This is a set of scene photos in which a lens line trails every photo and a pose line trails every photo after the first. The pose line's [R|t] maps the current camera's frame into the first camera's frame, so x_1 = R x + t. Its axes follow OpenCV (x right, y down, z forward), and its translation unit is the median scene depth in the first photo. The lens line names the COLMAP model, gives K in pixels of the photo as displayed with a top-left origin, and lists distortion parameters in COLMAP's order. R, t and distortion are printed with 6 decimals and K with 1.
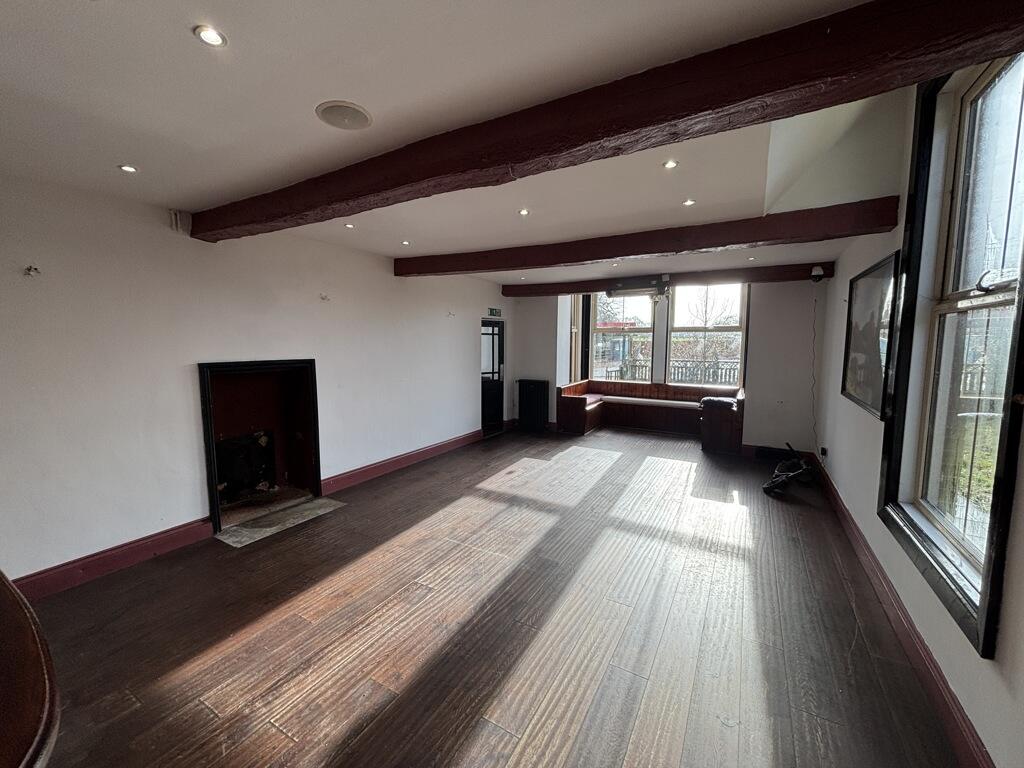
lens RADIAL K [[406.4, 0, 512.0], [0, 406.4, 384.0], [0, 0, 1]] dist [-0.002983, -0.000677]
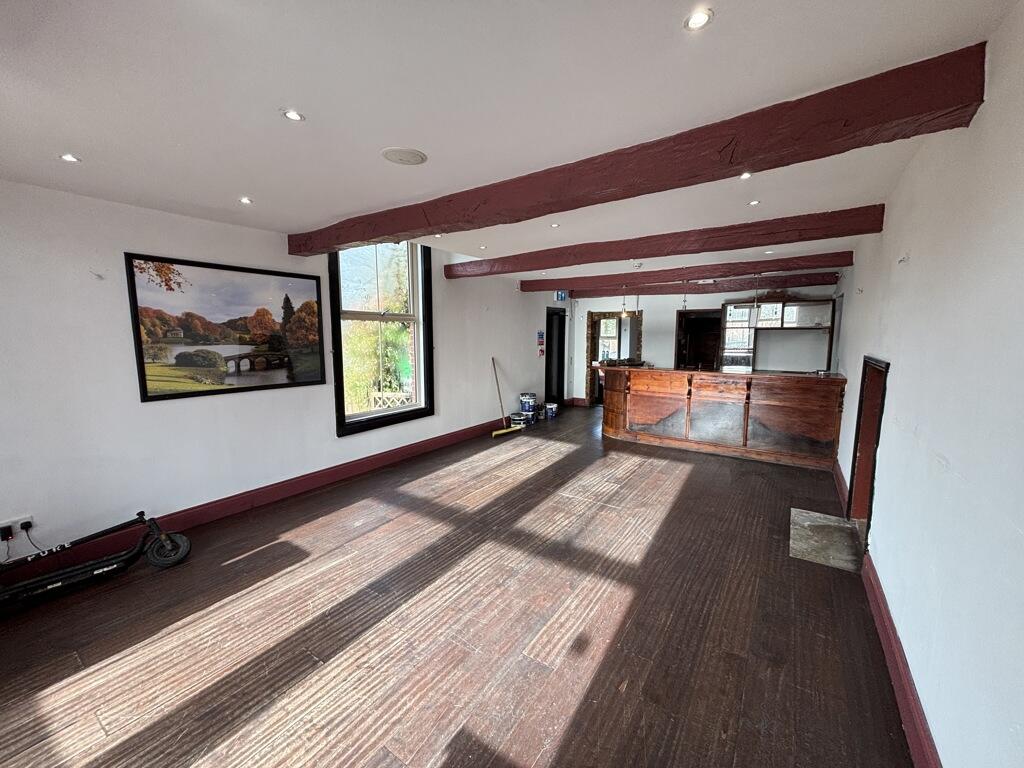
lens RADIAL K [[406.4, 0, 512.0], [0, 406.4, 384.0], [0, 0, 1]] dist [-0.002983, -0.000677]
pose [[-0.997286, -0.011824, 0.072671, 0.054764], [0.005024, 0.973792, 0.227387, -0.202363], [-0.073455, 0.227135, -0.971089, 1.917258]]
